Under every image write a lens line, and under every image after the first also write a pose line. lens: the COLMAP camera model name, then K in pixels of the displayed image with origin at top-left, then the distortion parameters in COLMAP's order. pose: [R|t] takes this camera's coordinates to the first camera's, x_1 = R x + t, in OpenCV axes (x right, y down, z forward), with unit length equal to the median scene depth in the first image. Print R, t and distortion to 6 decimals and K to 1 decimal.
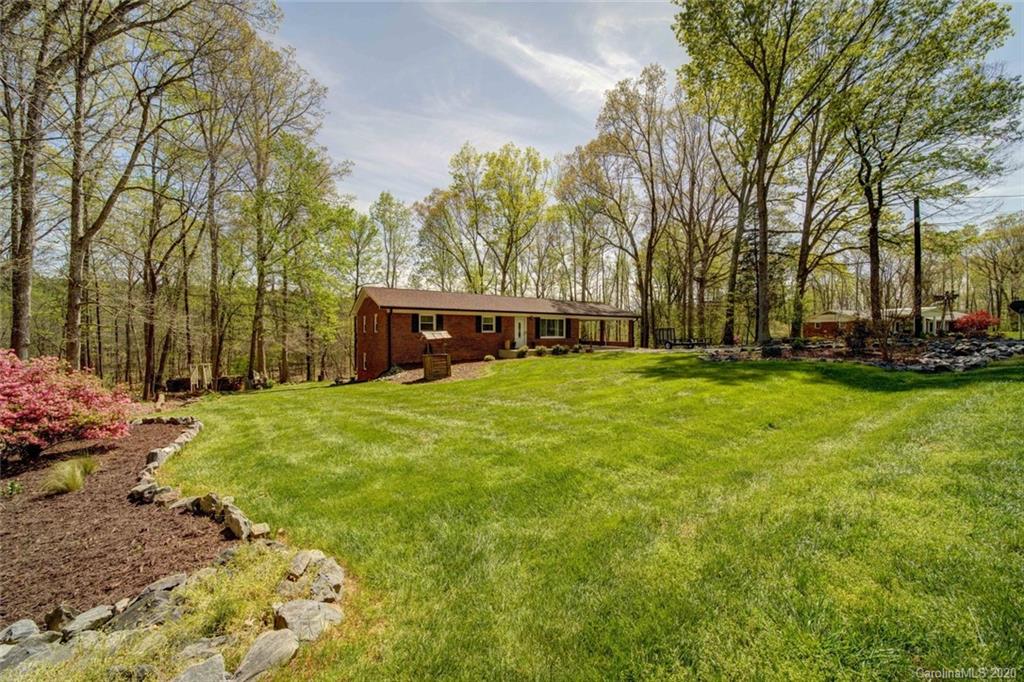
lens RADIAL K [[386.9, 0, 512.0], [0, 386.9, 341.0], [0, 0, 1]] dist [-0.001338, -0.000368]
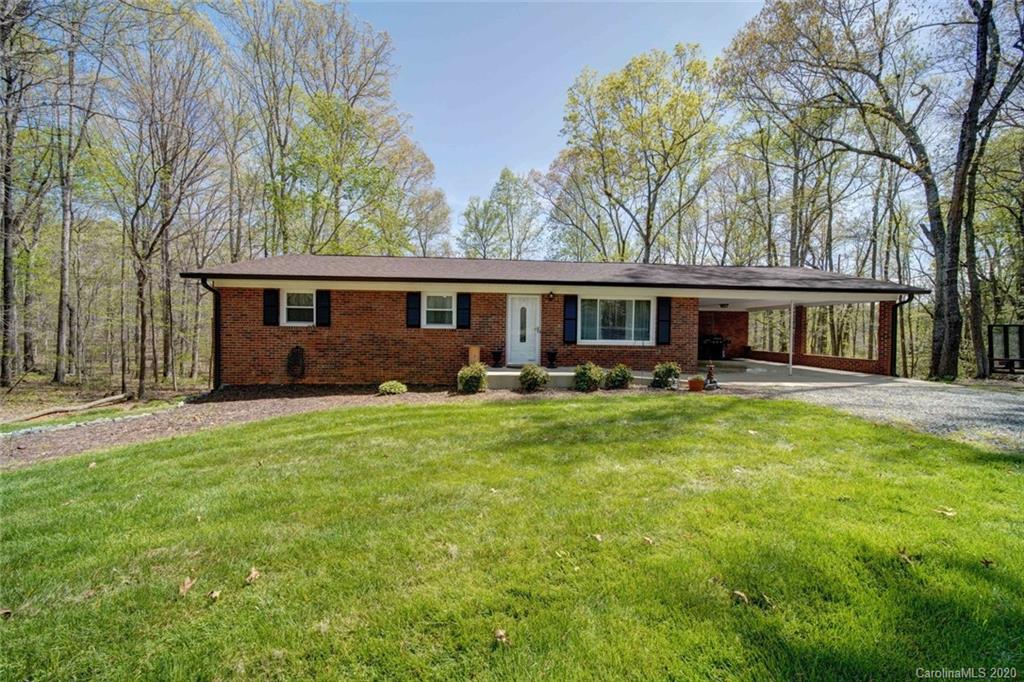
lens RADIAL K [[367.1, 0, 515.9], [0, 367.1, 343.2], [0, 0, 1]] dist [0.001140, -0.000029]
pose [[0.856277, 0.024715, -0.515925, 0.221537], [-0.025859, 0.999653, 0.004969, -0.008356], [0.515869, 0.009086, 0.856619, 0.616776]]
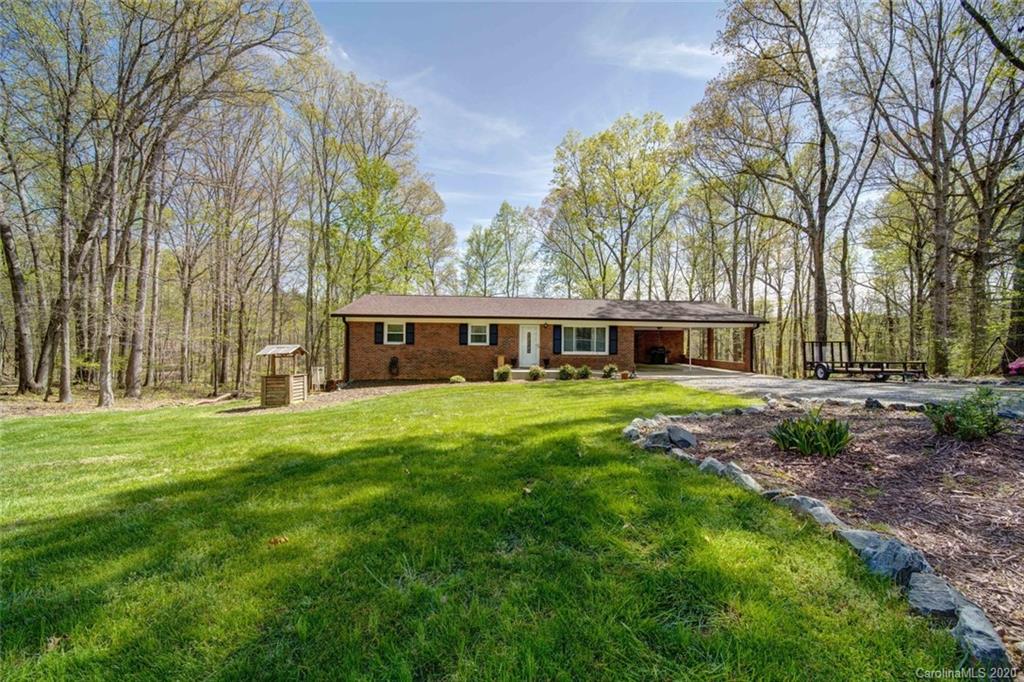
lens RADIAL K [[386.9, 0, 512.0], [0, 386.9, 341.0], [0, 0, 1]] dist [-0.001338, -0.000368]
pose [[0.864143, 0.006380, -0.503205, 0.348185], [-0.020957, 0.999508, -0.023317, -0.012823], [0.502809, 0.030695, 0.863852, 0.340558]]
